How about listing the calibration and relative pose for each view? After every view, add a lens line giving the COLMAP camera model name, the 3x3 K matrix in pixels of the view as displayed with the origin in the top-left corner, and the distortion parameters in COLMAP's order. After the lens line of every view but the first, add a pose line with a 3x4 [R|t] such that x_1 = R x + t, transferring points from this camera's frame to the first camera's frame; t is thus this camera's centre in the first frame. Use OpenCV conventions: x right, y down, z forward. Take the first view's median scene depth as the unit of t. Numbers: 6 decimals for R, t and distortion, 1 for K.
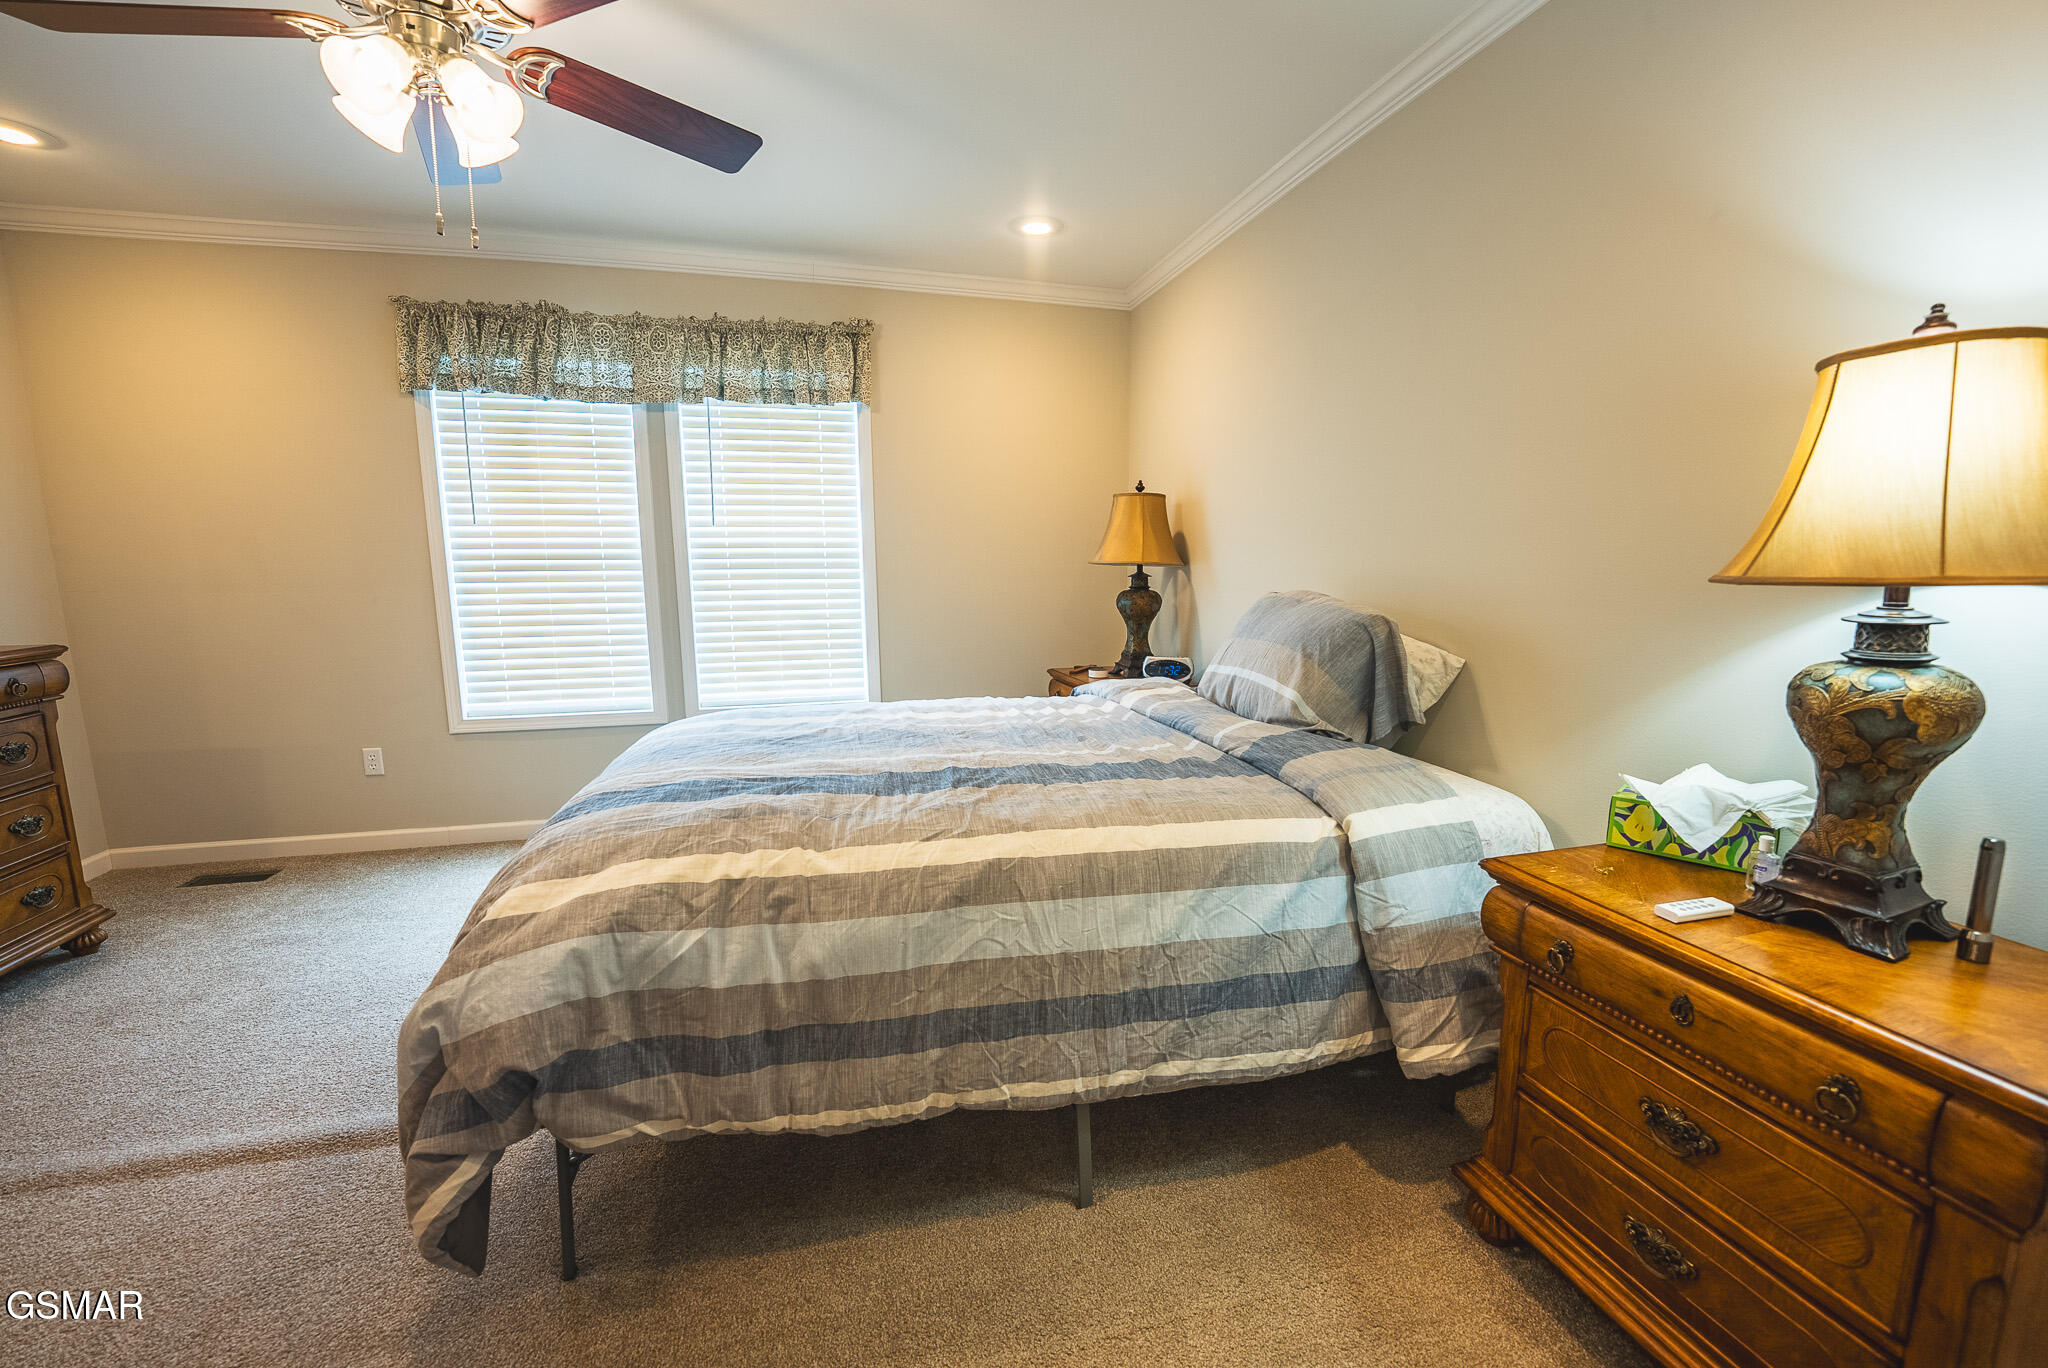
lens RADIAL K [[853.8, 0, 1024.0], [0, 853.8, 684.0], [0, 0, 1]] dist [-0.015254, 0.000198]
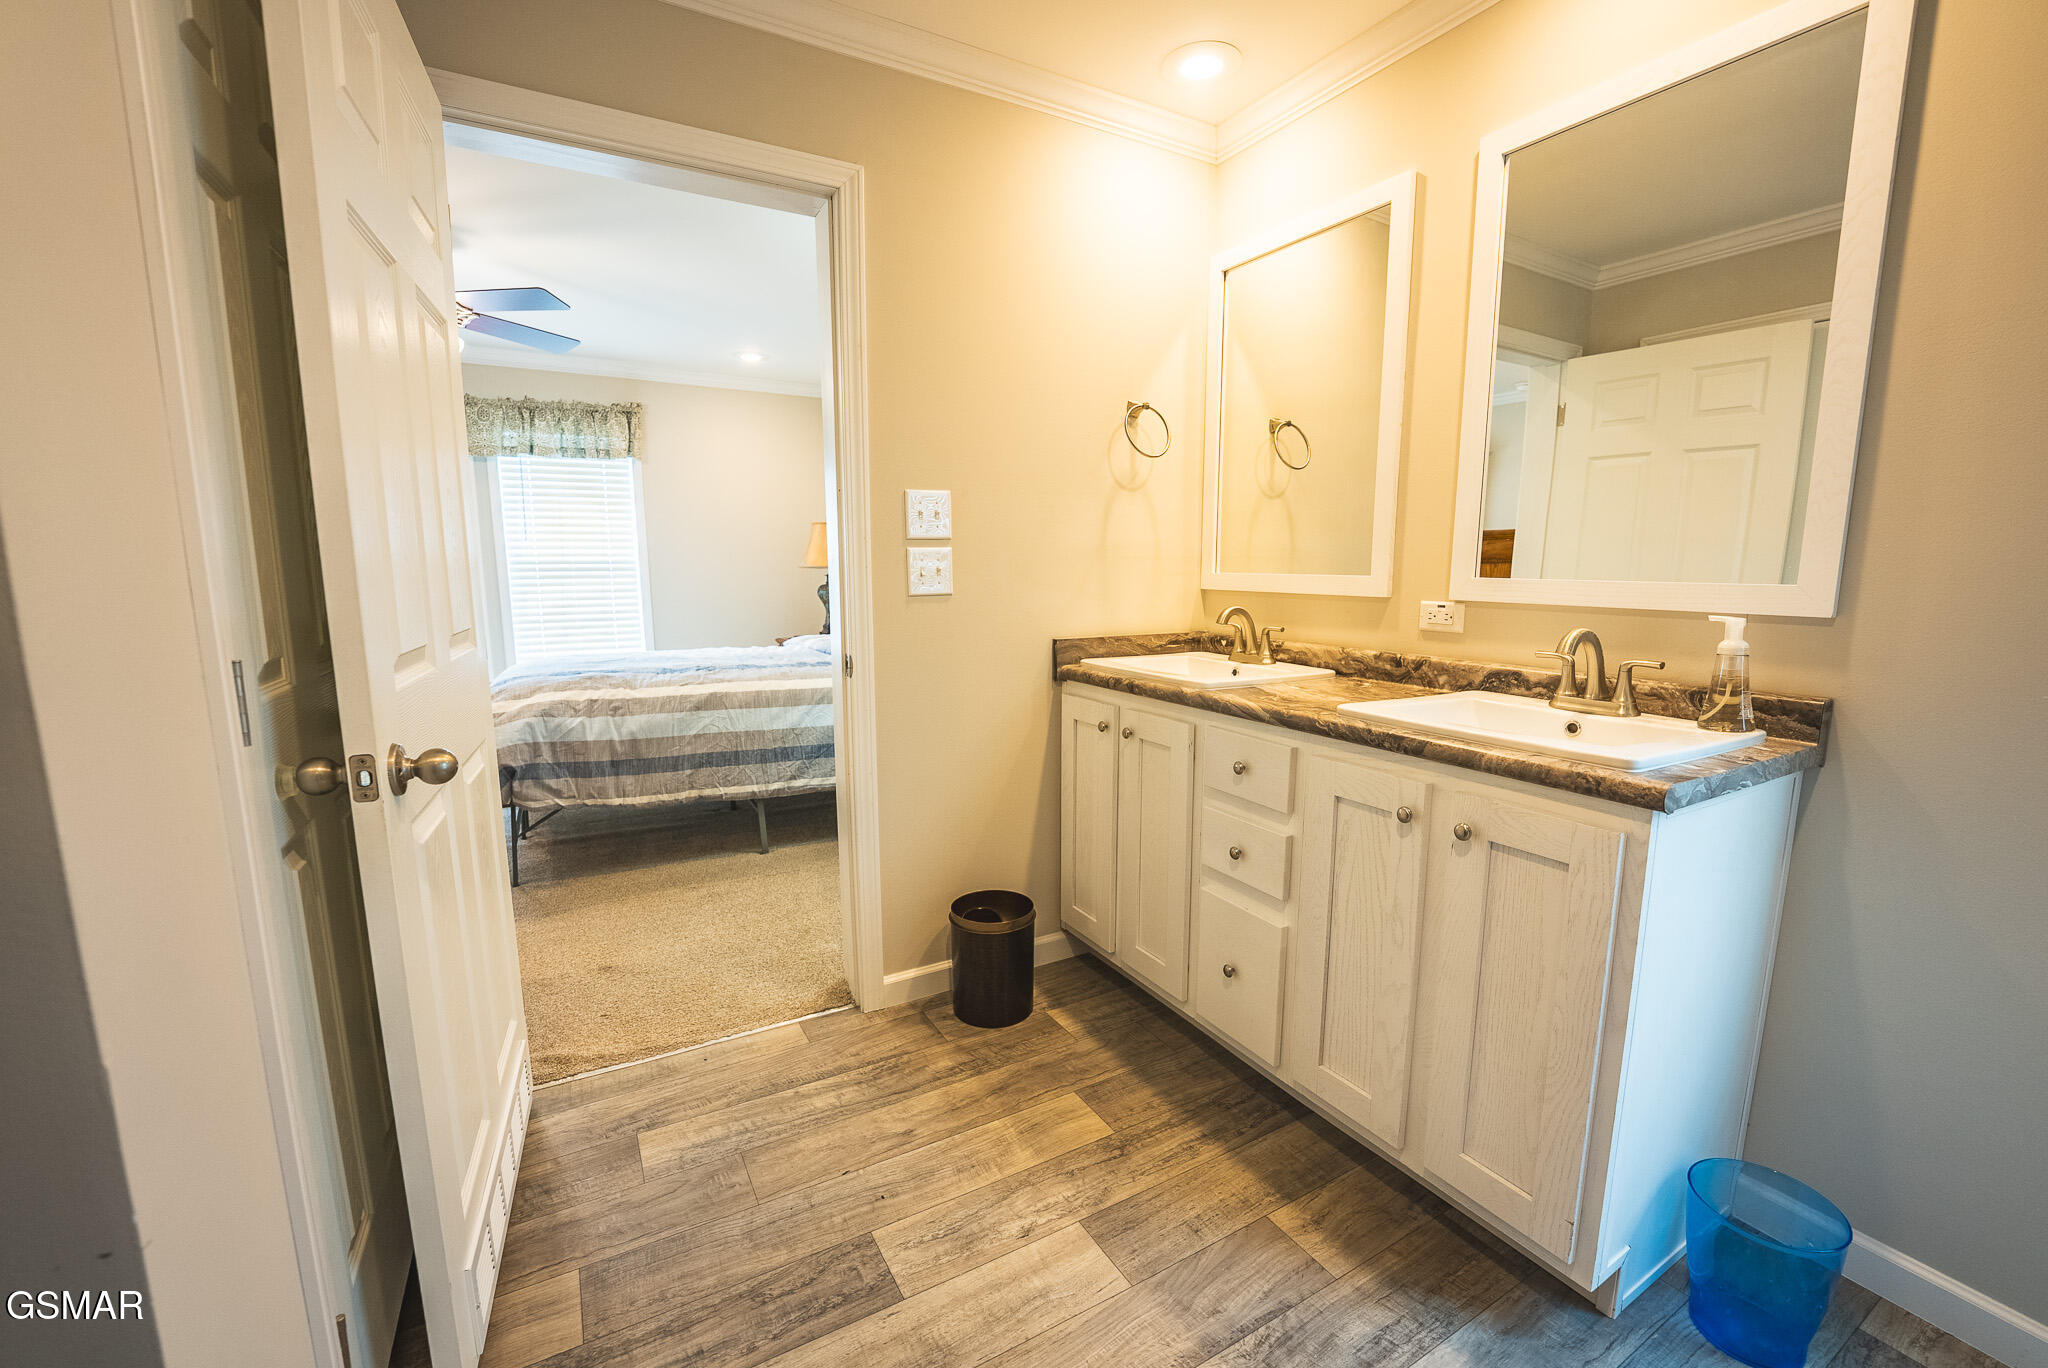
lens RADIAL K [[853.8, 0, 1024.0], [0, 853.8, 684.0], [0, 0, 1]] dist [-0.015254, 0.000198]
pose [[0.969036, -0.035015, 0.244425, 0.218237], [0.037485, 0.999282, -0.005458, 0.229650], [-0.244058, 0.014451, 0.969653, -1.448172]]
